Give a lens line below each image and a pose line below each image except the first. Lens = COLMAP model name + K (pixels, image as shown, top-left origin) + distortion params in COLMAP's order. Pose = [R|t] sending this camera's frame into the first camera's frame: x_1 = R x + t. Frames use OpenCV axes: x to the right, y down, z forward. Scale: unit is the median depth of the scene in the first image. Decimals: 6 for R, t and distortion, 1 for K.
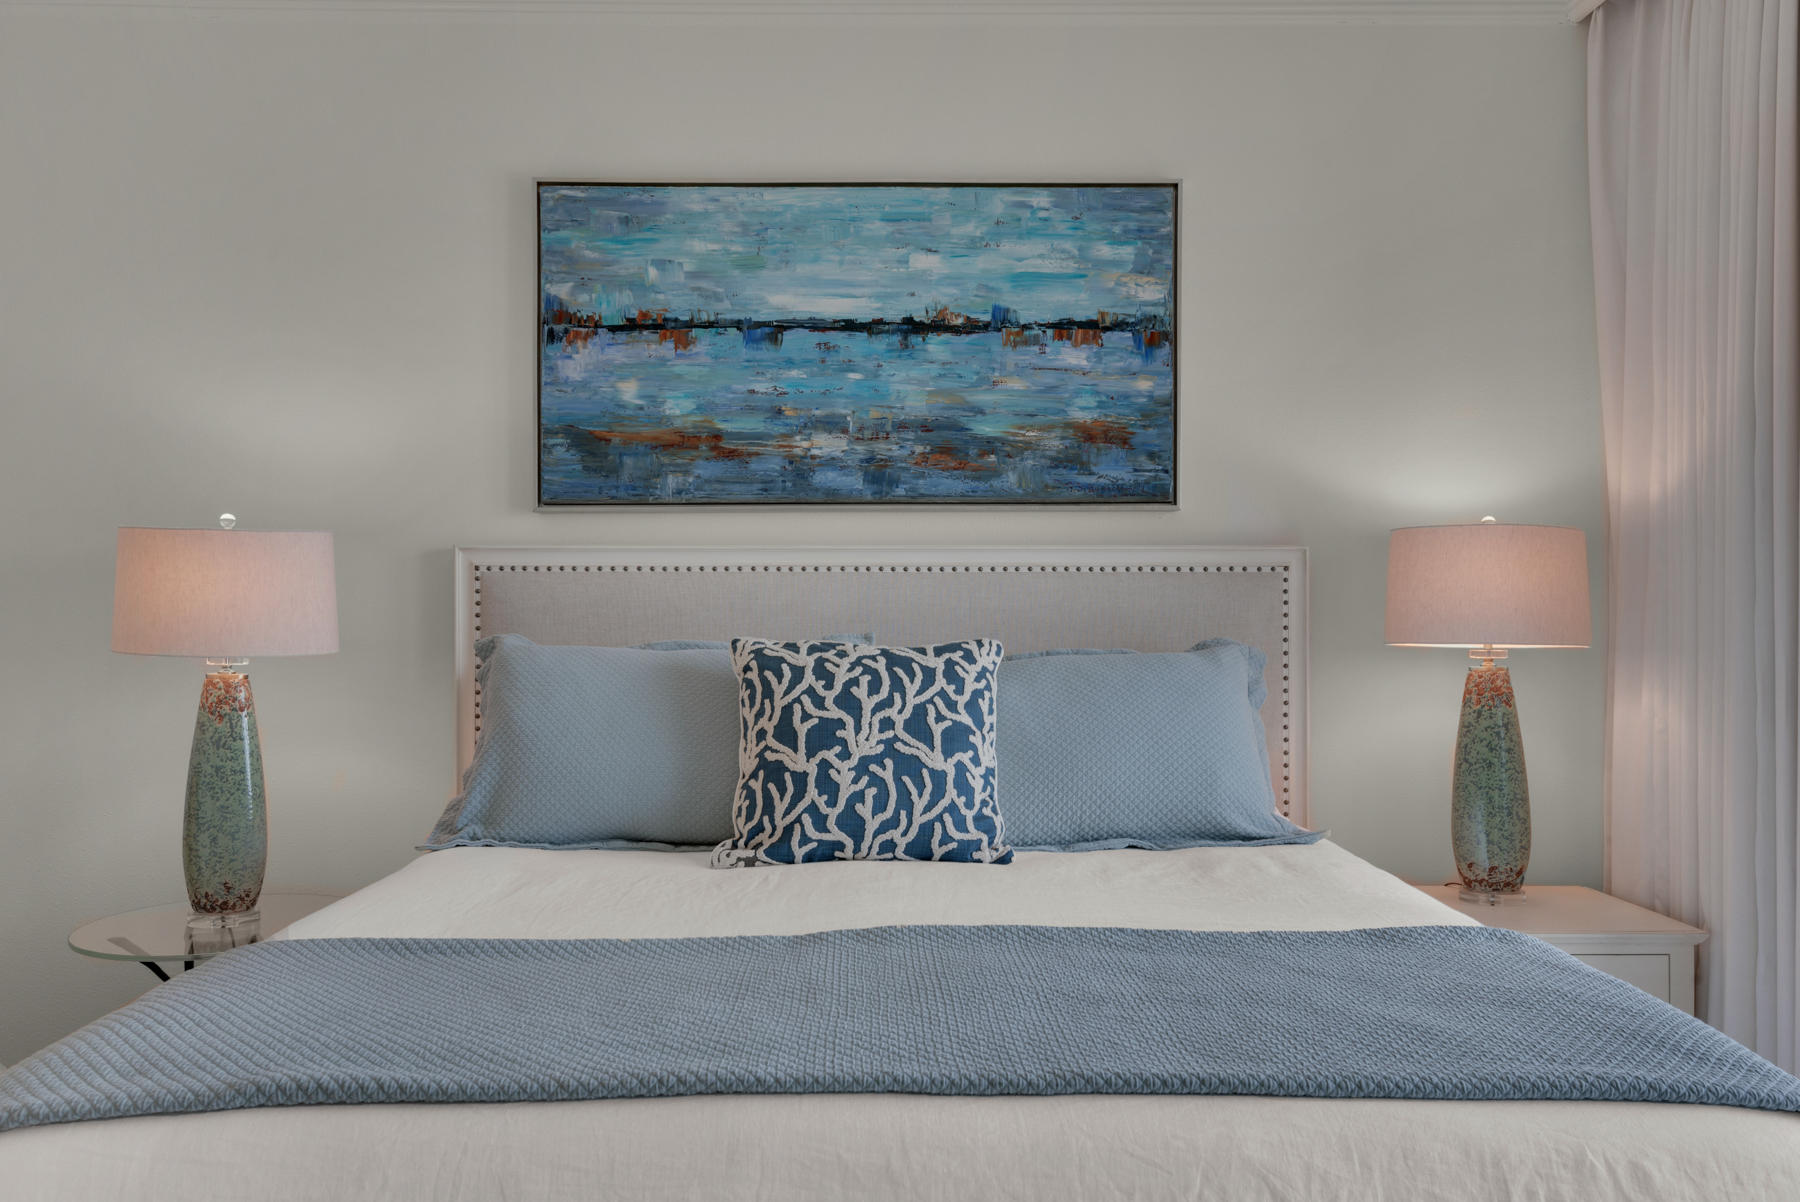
lens RADIAL K [[1379.6, 0, 900.1], [0, 1379.6, 615.4], [0, 0, 1]] dist [0.027187, -0.004754]
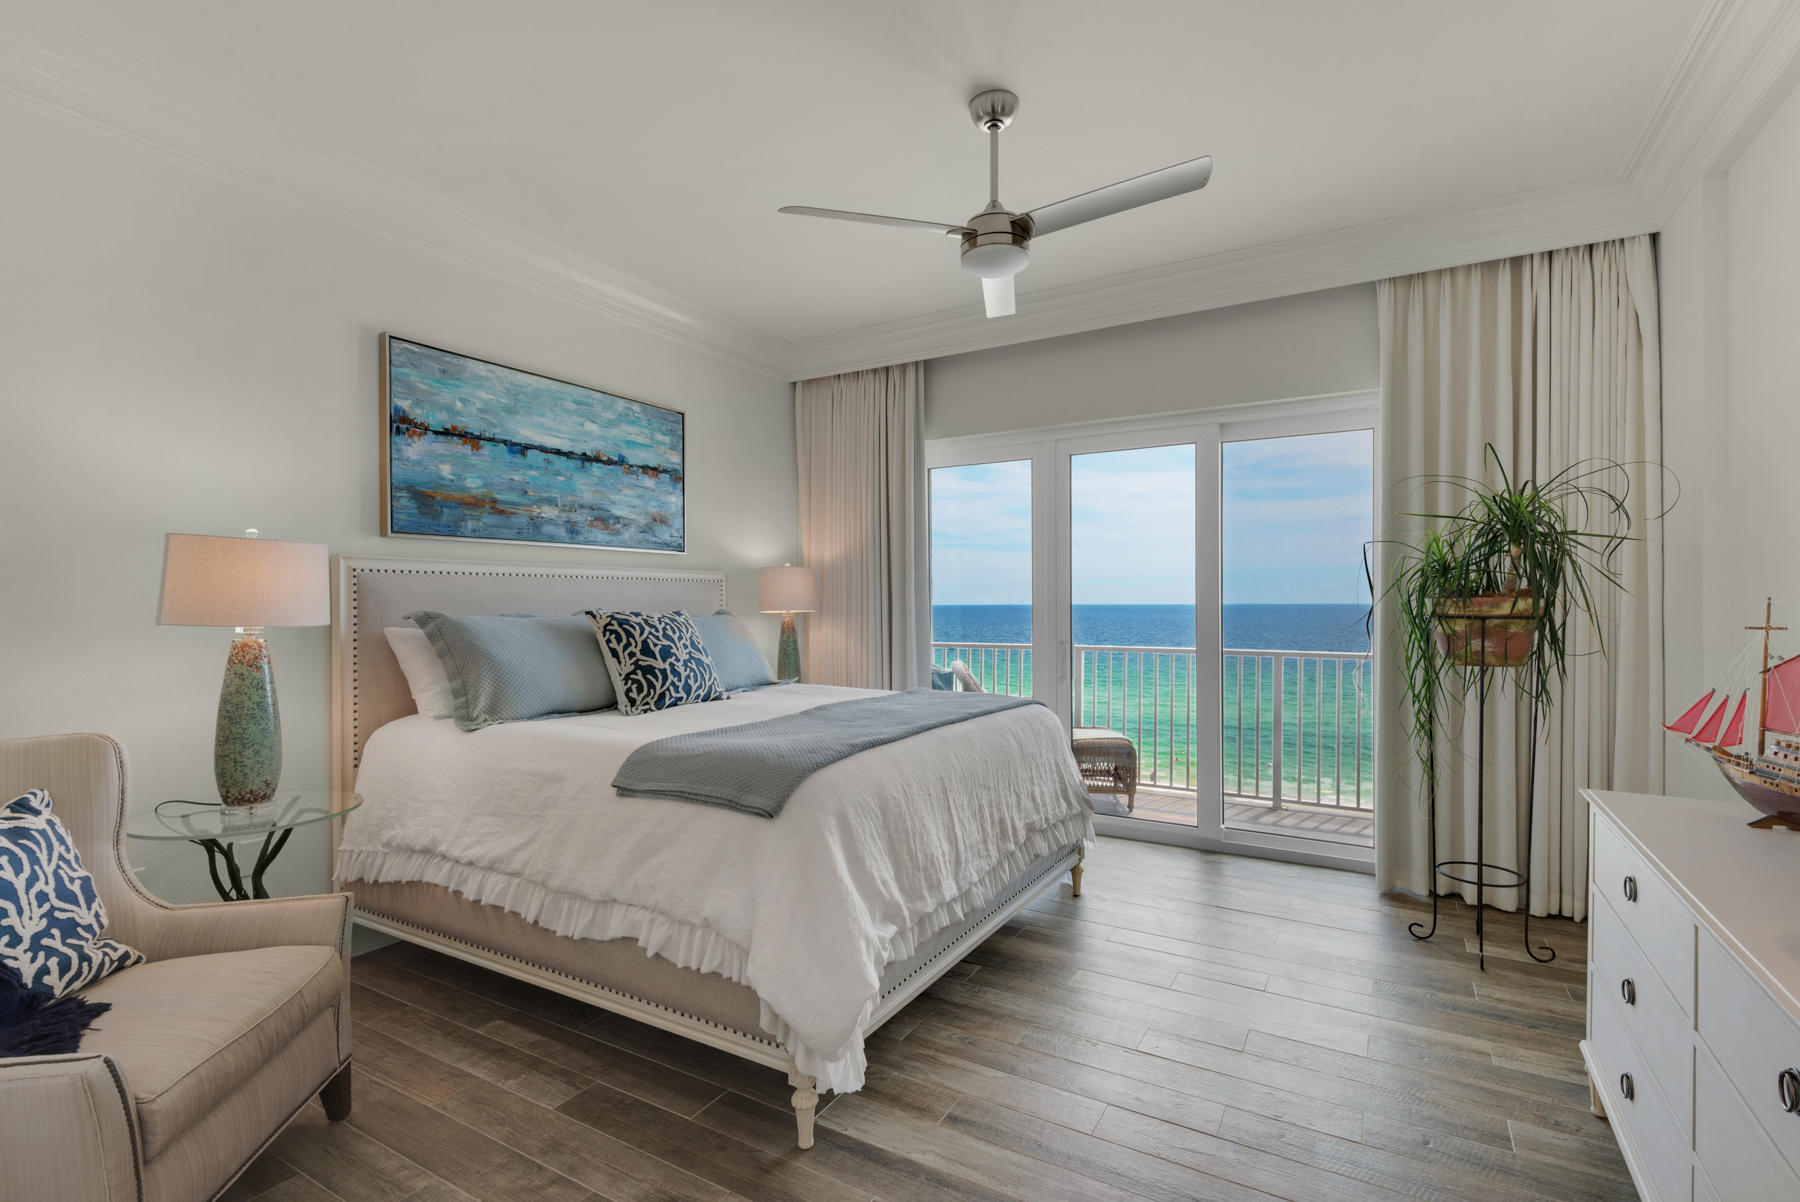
lens RADIAL K [[827.1, 0, 890.7], [0, 827.1, 609.8], [0, 0, 1]] dist [0.020916, -0.010754]
pose [[0.527941, -0.008615, 0.849238, -0.791490], [0.002317, 0.999959, 0.008703, 0.004821], [-0.849278, -0.002627, 0.527939, -0.024407]]
